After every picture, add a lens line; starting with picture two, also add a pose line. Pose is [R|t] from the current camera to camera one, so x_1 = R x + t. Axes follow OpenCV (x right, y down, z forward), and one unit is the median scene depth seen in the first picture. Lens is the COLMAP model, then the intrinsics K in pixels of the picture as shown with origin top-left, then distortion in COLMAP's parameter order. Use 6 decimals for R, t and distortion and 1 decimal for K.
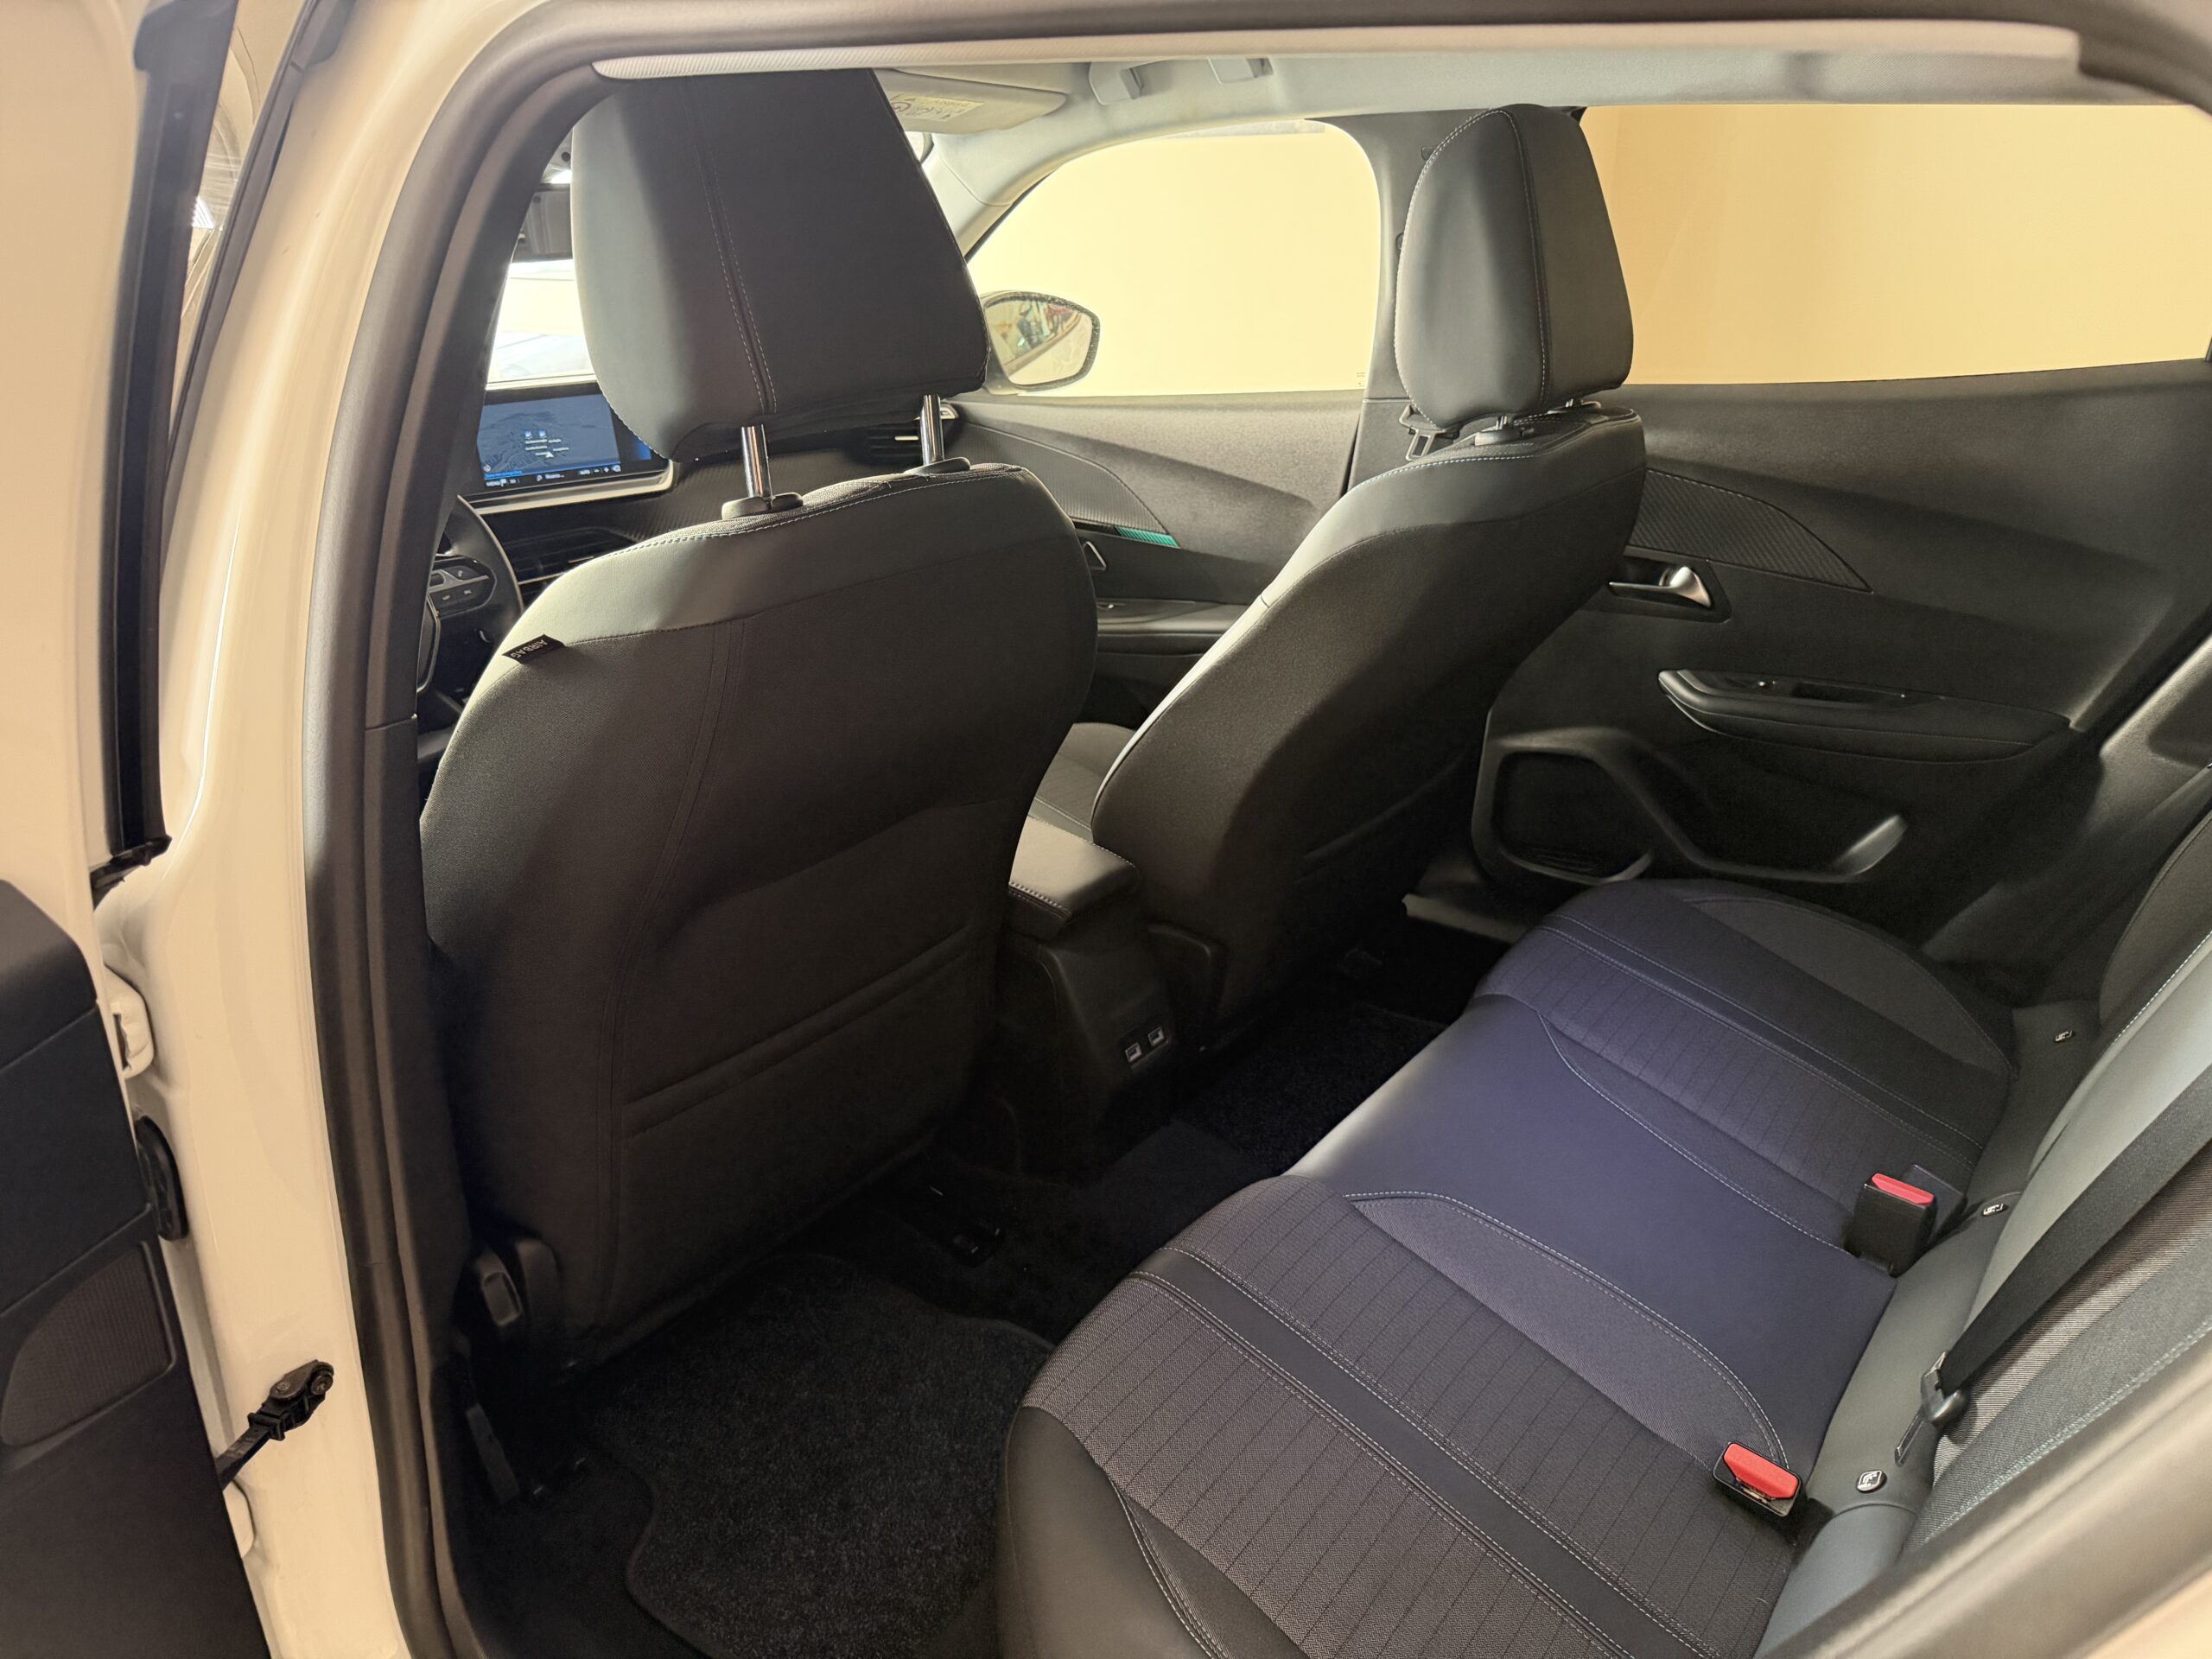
lens RADIAL K [[1502.4, 0, 1106.0], [0, 1502.4, 829.5], [0, 0, 1]] dist [0.026418, -0.007687]
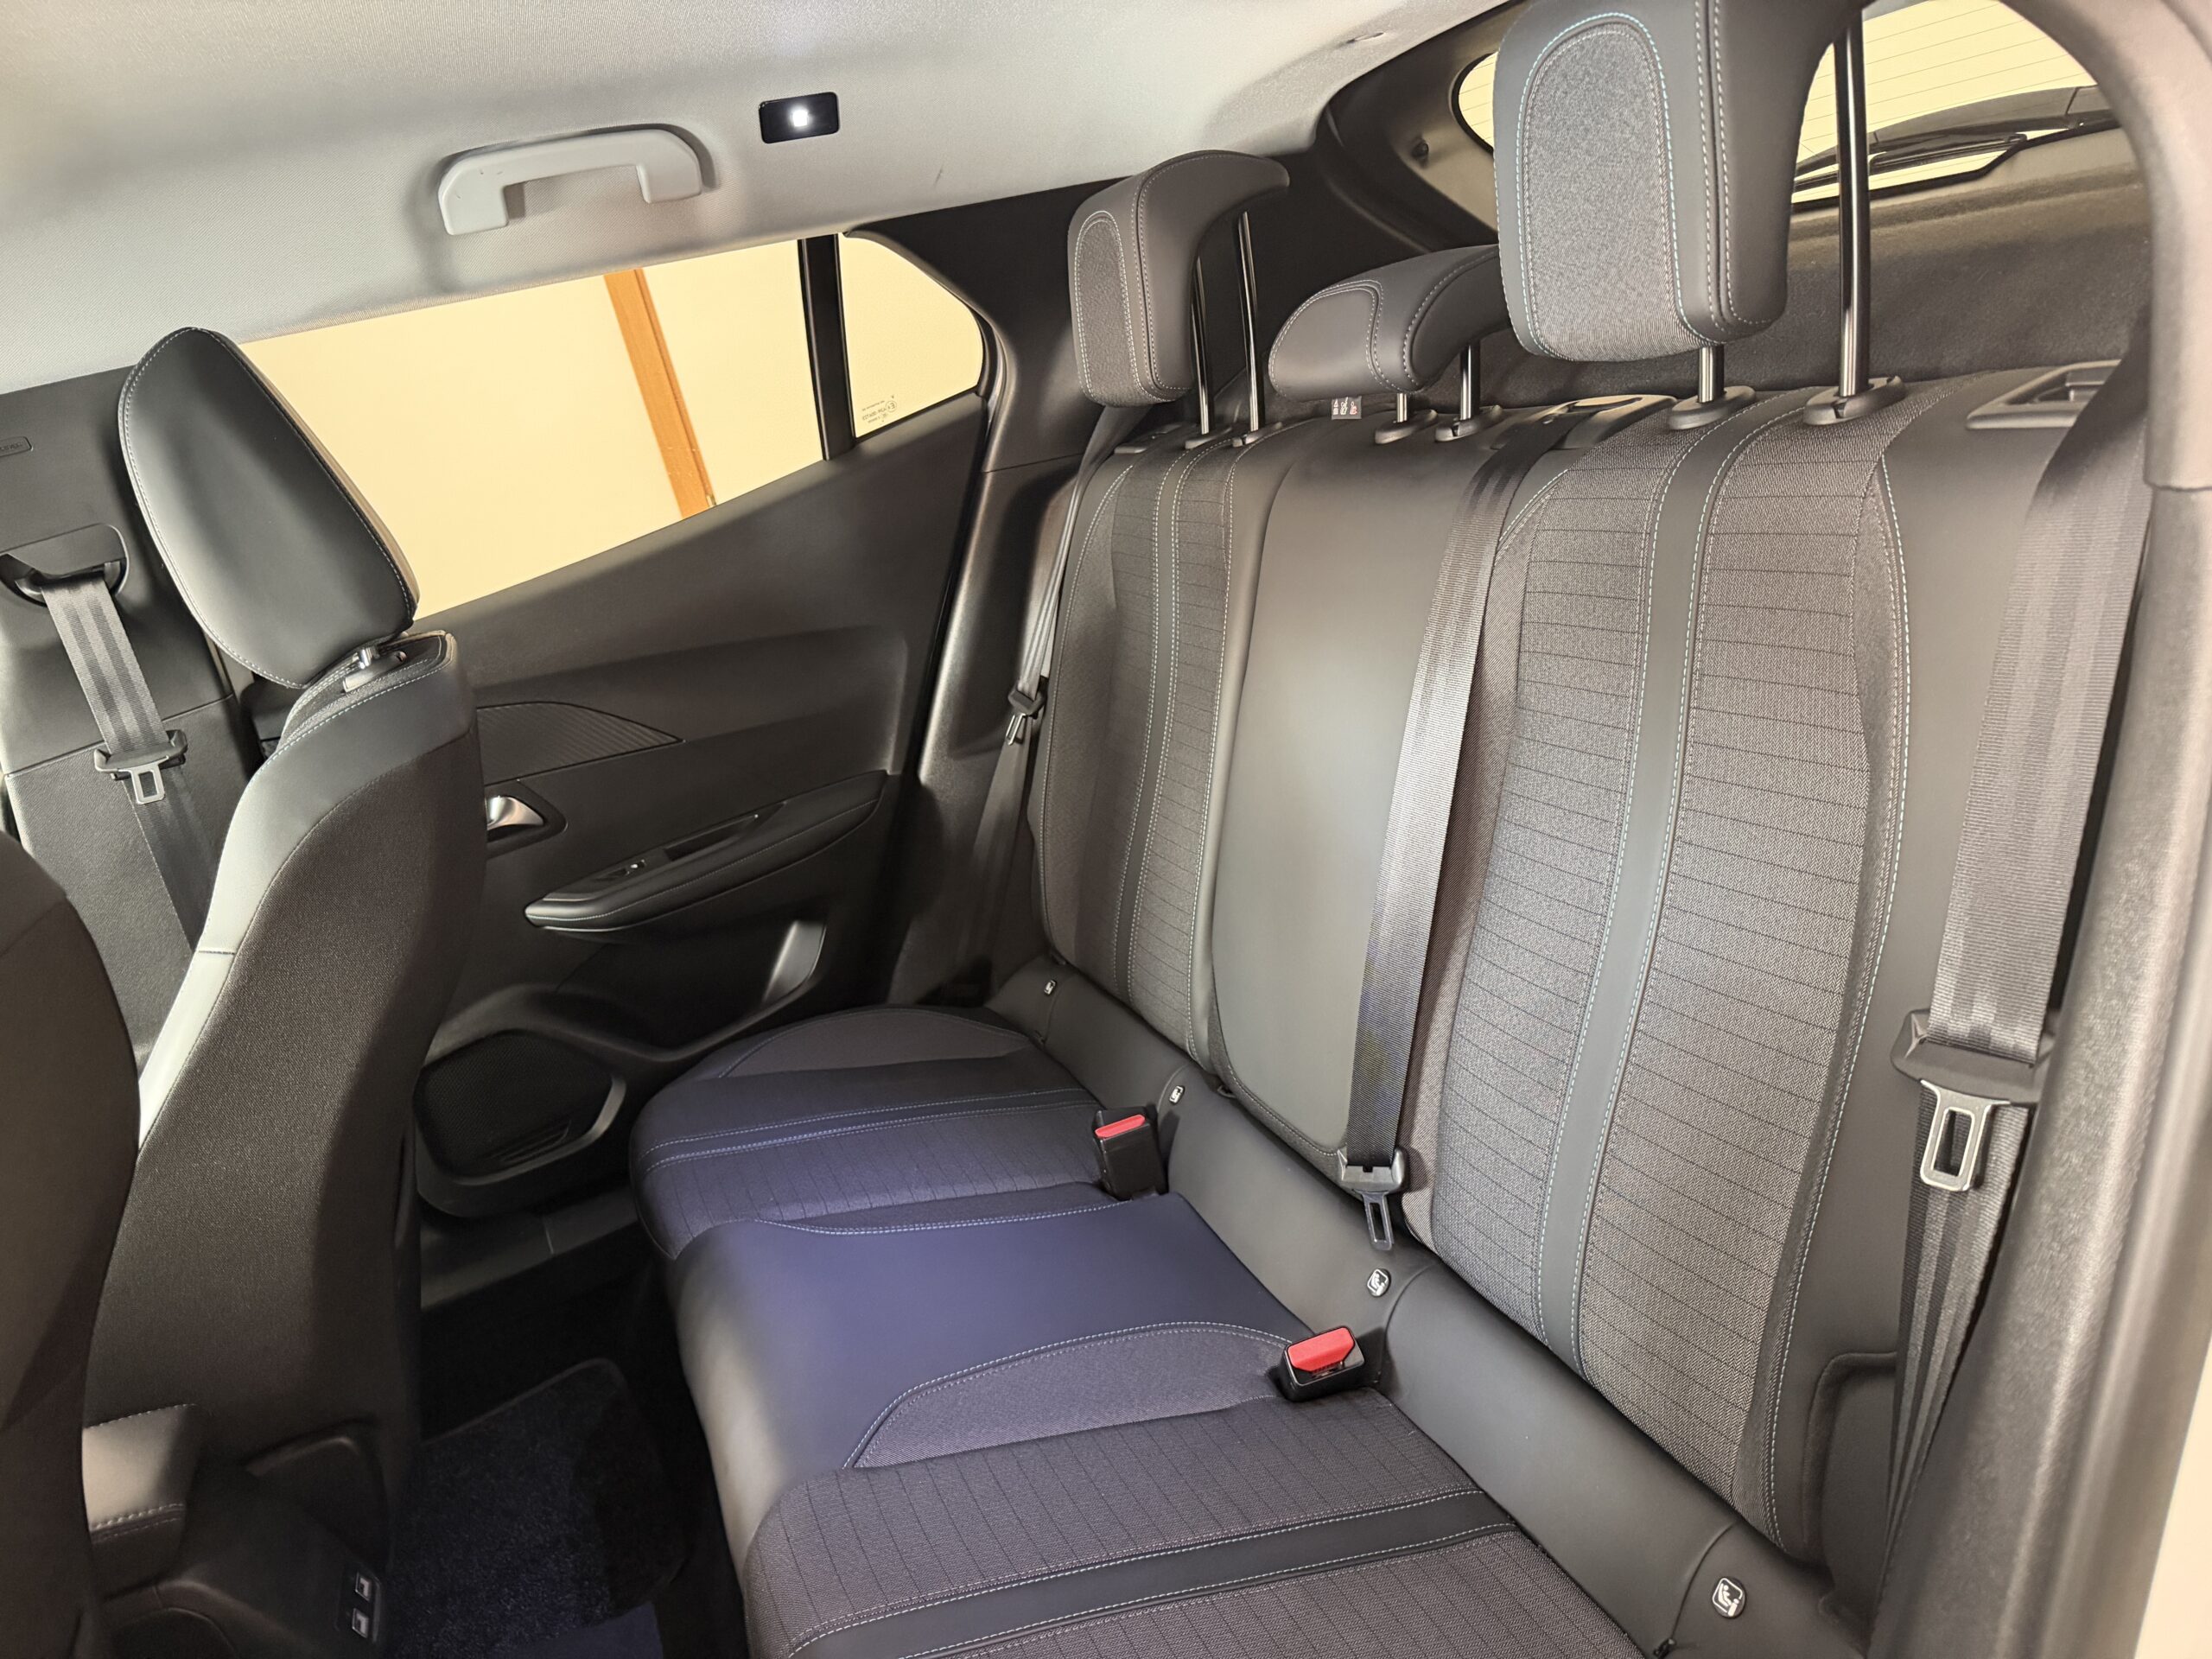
lens RADIAL K [[1502.4, 0, 1106.0], [0, 1502.4, 829.5], [0, 0, 1]] dist [0.026418, -0.007687]
pose [[0.498312, -0.374203, 0.782085, -0.210157], [0.533911, 0.843172, 0.063245, -0.017108], [-0.683099, 0.386048, 0.619954, 0.200246]]
